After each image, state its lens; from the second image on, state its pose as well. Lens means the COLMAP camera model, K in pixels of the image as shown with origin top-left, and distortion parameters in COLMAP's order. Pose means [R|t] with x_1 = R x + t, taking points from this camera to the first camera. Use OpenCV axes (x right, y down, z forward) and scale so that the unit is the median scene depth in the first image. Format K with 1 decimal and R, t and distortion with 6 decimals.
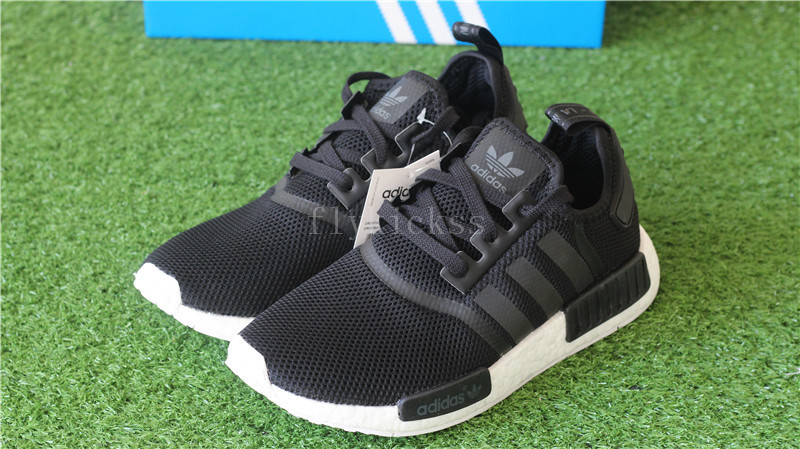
lens RADIAL K [[1986.5, 0, 399.0], [0, 1986.5, 208.8], [0, 0, 1]] dist [-0.108806, 0.000000]
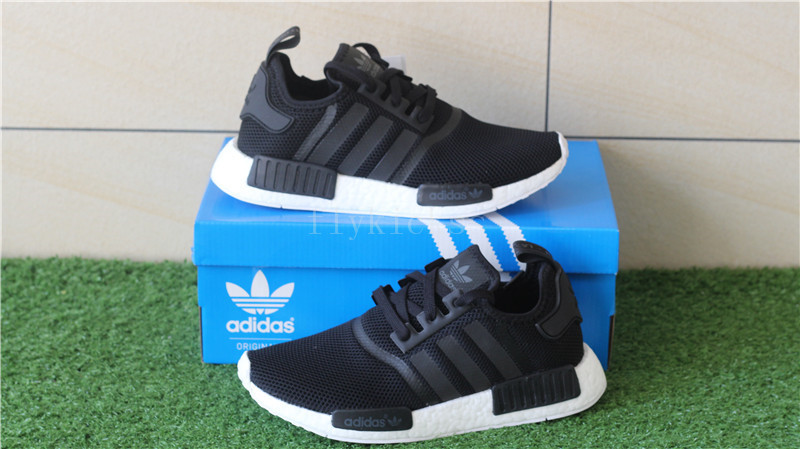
lens RADIAL K [[1986.5, 0, 400.3], [0, 1986.5, 219.6], [0, 0, 1]] dist [-0.108806, 0.000000]
pose [[0.999779, -0.013211, -0.016371, -0.009535], [0.009564, 0.978587, -0.205611, 0.112465], [0.018736, 0.205409, 0.978497, -0.179290]]
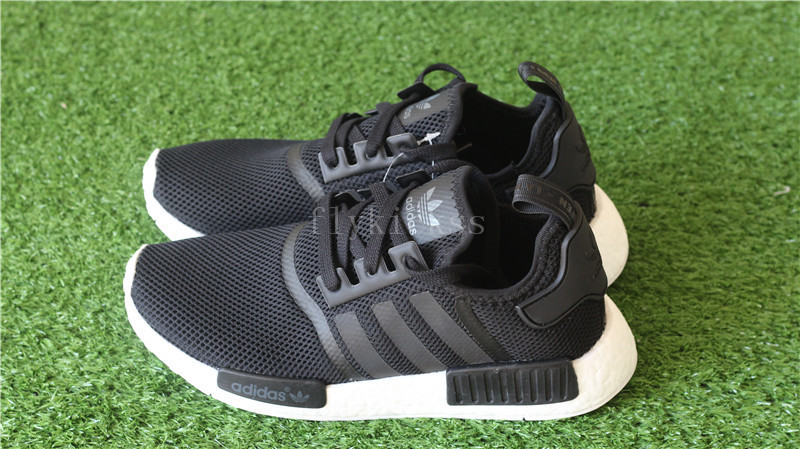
lens RADIAL K [[1986.5, 0, 399.2], [0, 1986.5, 231.5], [0, 0, 1]] dist [-0.108806, 0.000000]
pose [[0.999961, 0.002935, 0.008322, -0.026244], [-0.004218, 0.987334, 0.158598, -0.064913], [-0.007751, -0.158627, 0.987308, -0.110738]]
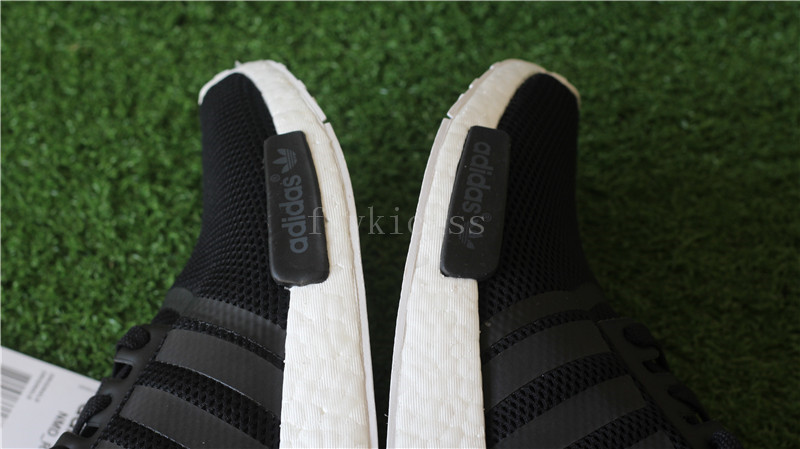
lens RADIAL K [[1986.5, 0, 397.7], [0, 1986.5, 218.0], [0, 0, 1]] dist [-0.108806, 0.000000]
pose [[0.998310, -0.005183, -0.057887, 0.012420], [0.029454, 0.903755, 0.427036, -0.225566], [0.050103, -0.428020, 0.902380, 0.405375]]
